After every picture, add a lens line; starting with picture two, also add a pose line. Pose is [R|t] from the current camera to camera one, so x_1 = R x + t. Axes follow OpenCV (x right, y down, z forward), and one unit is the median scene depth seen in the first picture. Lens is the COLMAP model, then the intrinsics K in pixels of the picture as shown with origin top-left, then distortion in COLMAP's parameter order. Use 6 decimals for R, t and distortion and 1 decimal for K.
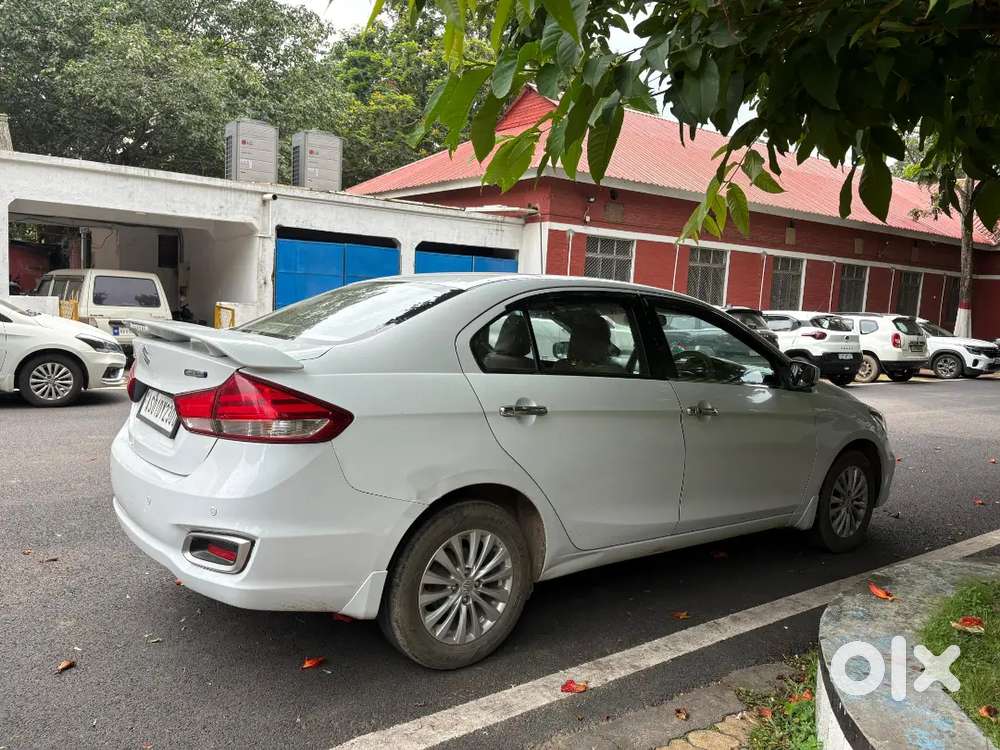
lens RADIAL K [[752.4, 0, 499.0], [0, 752.4, 369.5], [0, 0, 1]] dist [0.035909, -0.037206]
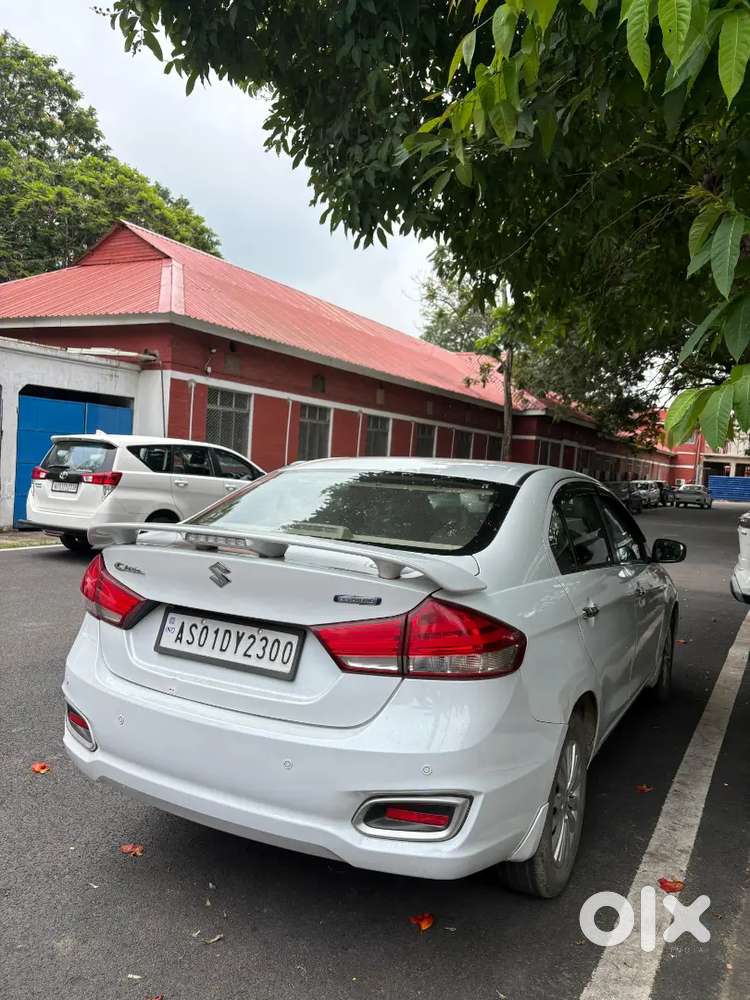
lens RADIAL K [[752.4, 0, 370.6], [0, 752.4, 502.1], [0, 0, 1]] dist [0.035909, -0.037206]
pose [[0.911216, -0.009927, 0.411809, -0.095805], [0.017592, 0.999735, -0.014825, -0.011665], [-0.411553, 0.020754, 0.911150, 0.033089]]
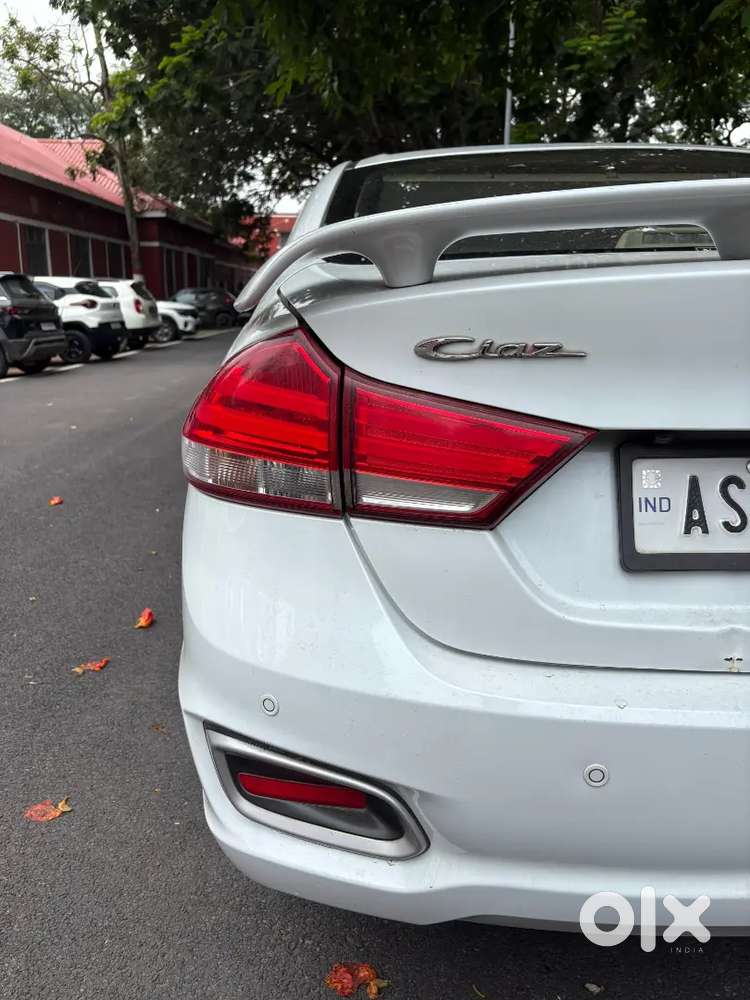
lens RADIAL K [[752.4, 0, 377.9], [0, 752.4, 505.0], [0, 0, 1]] dist [0.035909, -0.037206]
pose [[0.584076, -0.254421, 0.770795, -0.118822], [0.091247, 0.964168, 0.249106, -0.005660], [-0.806554, -0.075164, 0.586363, 0.147084]]
